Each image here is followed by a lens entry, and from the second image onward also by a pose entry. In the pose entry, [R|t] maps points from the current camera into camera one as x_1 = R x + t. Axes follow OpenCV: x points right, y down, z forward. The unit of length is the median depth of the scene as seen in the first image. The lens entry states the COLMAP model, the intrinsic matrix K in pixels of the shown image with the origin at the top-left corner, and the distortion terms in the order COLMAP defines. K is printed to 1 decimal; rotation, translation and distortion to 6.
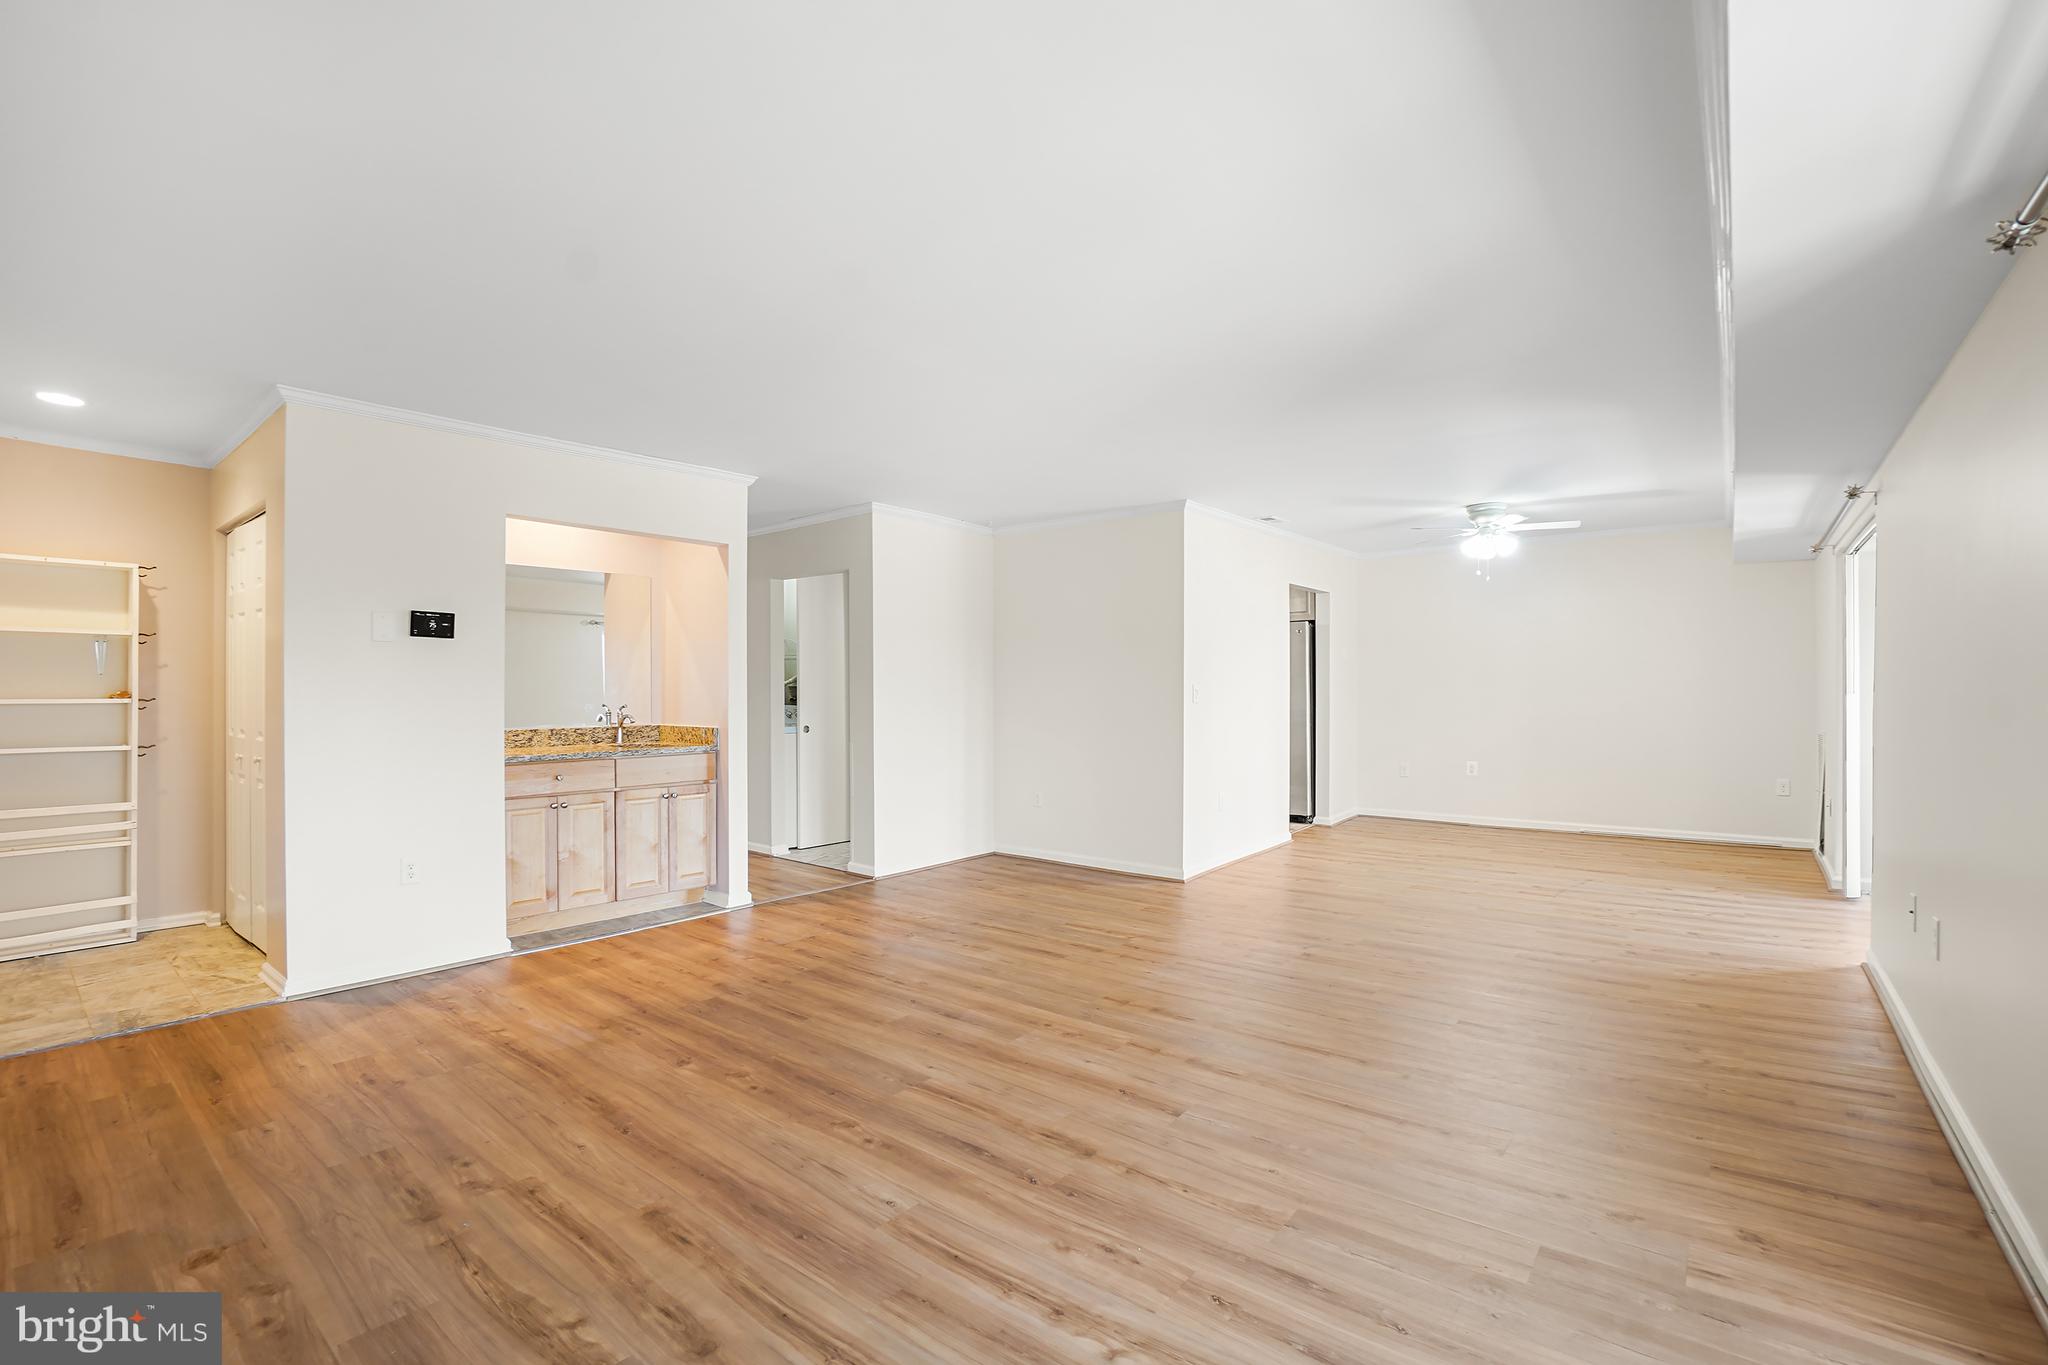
lens RADIAL K [[914.3, 0, 1020.5], [0, 914.3, 671.2], [0, 0, 1]] dist [-0.071571, 0.027013]
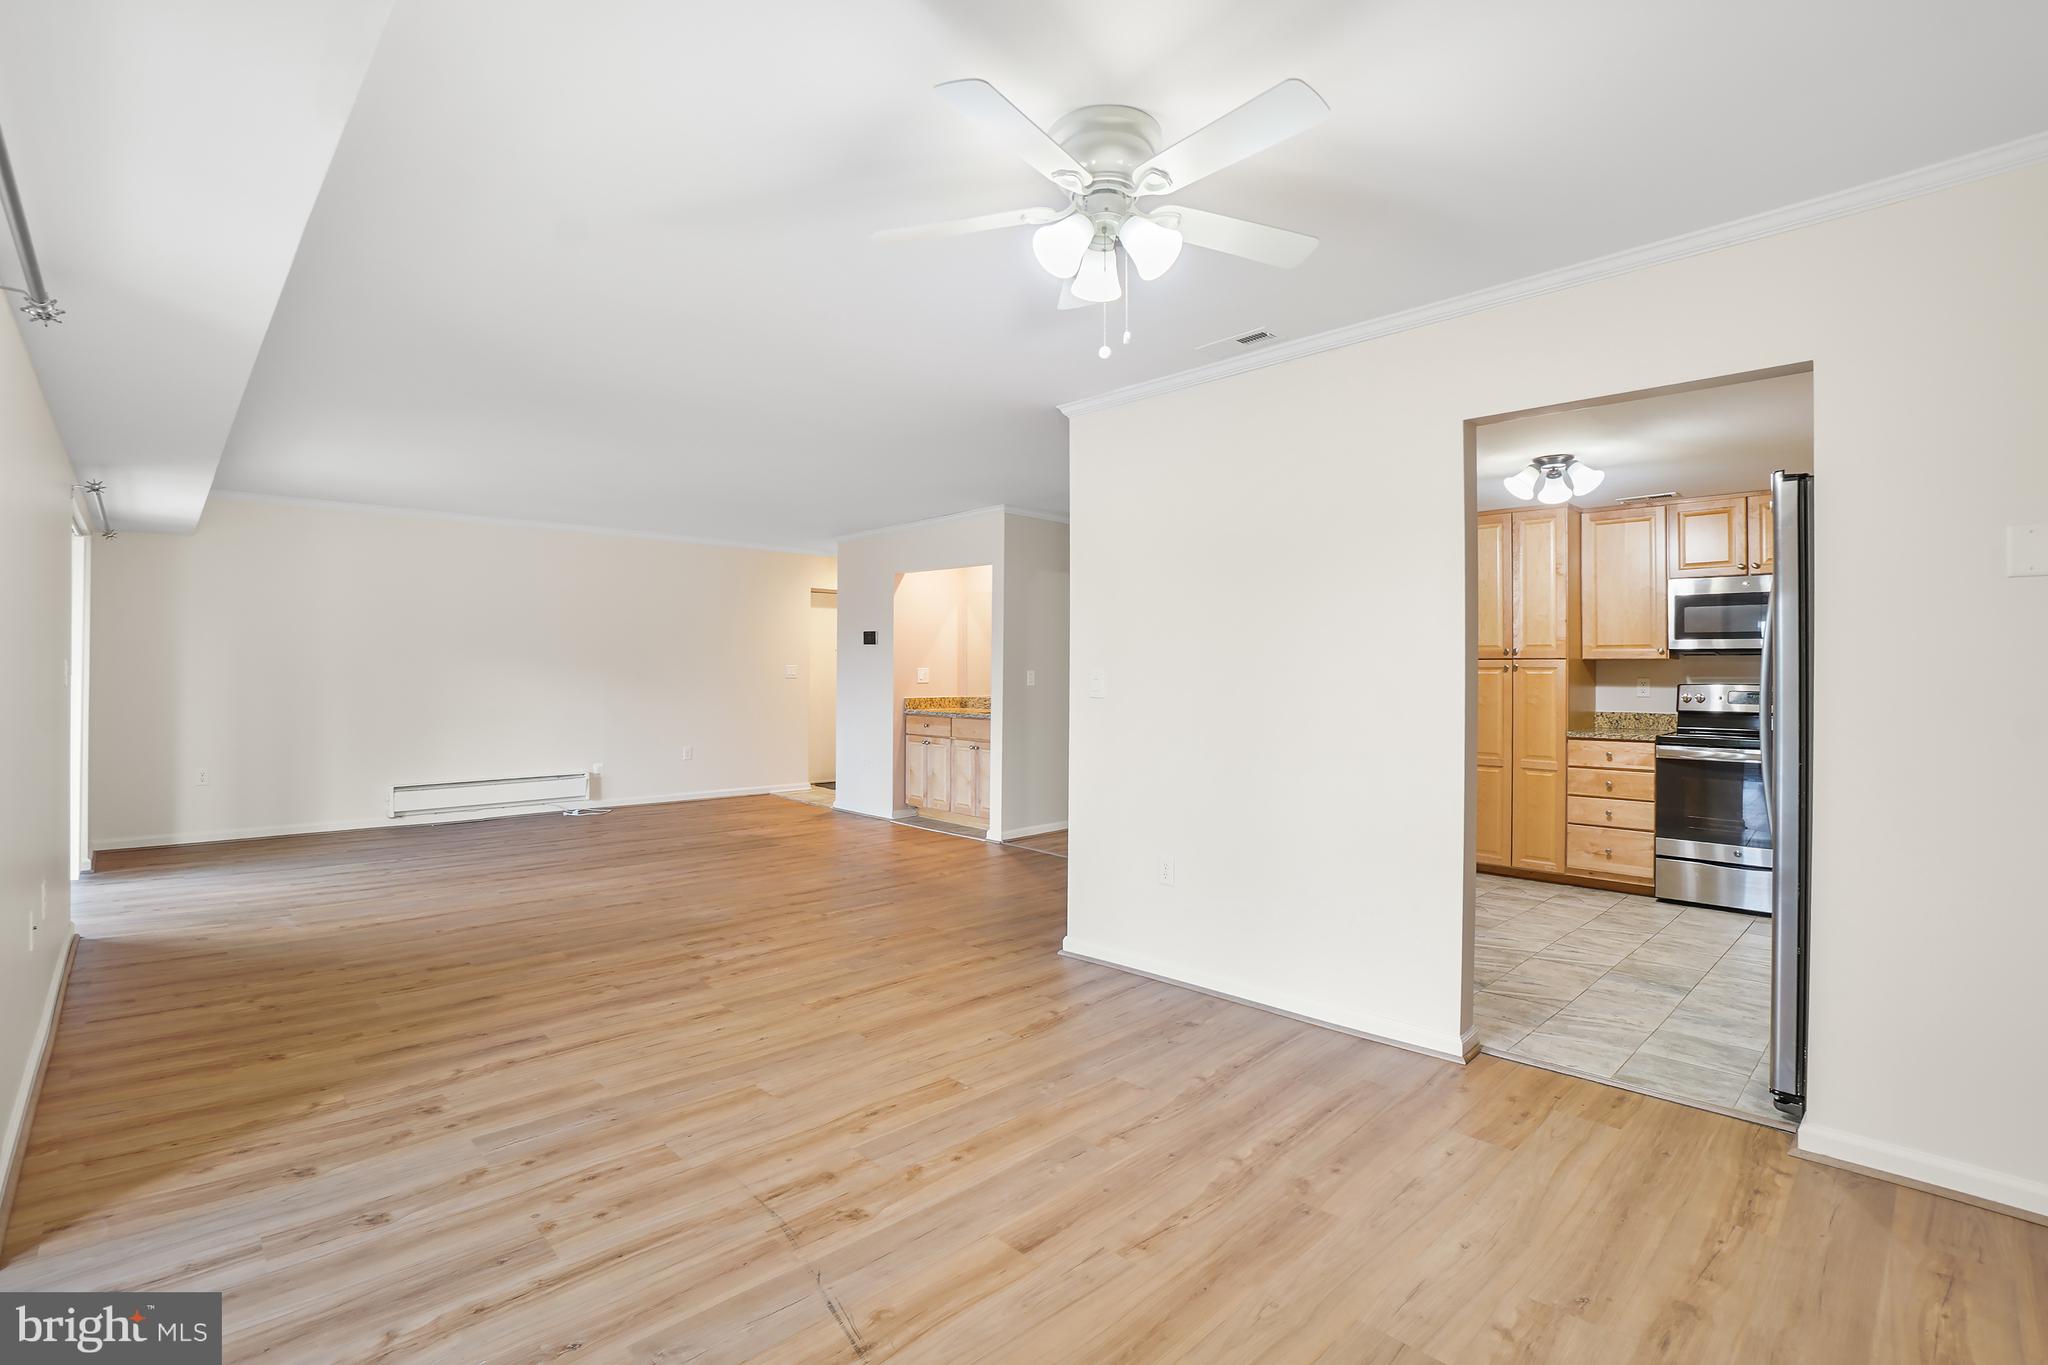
lens RADIAL K [[946.7, 0, 1006.6], [0, 946.7, 662.5], [0, 0, 1]] dist [-0.065745, 0.022799]
pose [[-0.133989, -0.008280, -0.990948, 1.240376], [0.010615, 0.999896, -0.009790, 0.020121], [0.990926, -0.011830, -0.133887, 1.452383]]
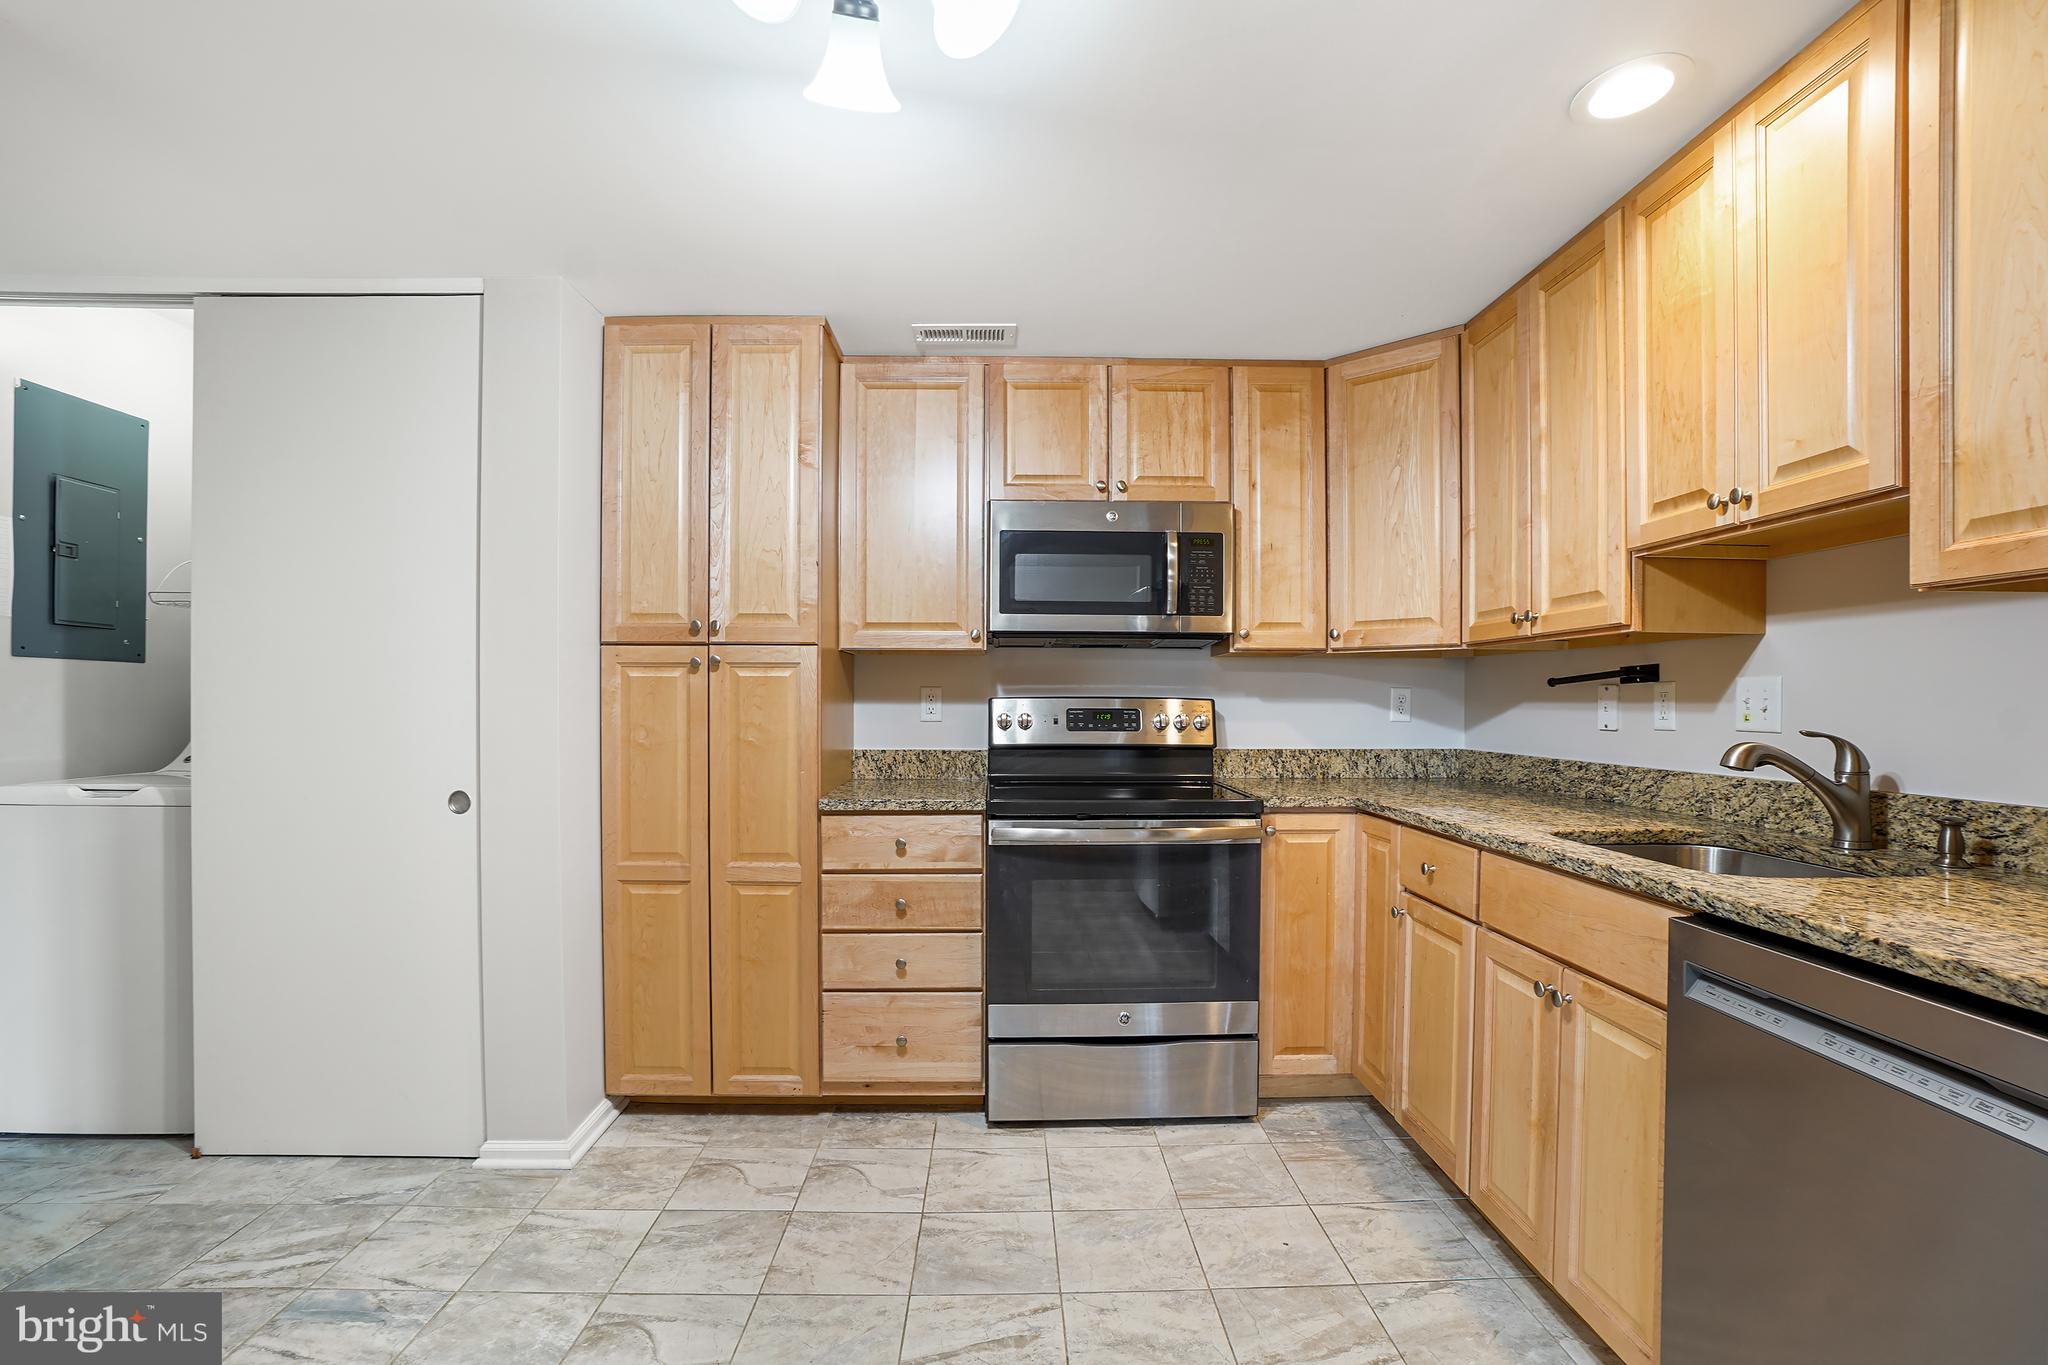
lens RADIAL K [[917.2, 0, 1020.3], [0, 917.2, 709.6], [0, 0, 1]] dist [-0.042651, 0.000258]
pose [[0.645399, 0.013937, -0.763718, 0.415701], [0.008105, 0.999652, 0.025092, 0.039024], [0.763802, -0.022384, 0.645062, 1.760346]]
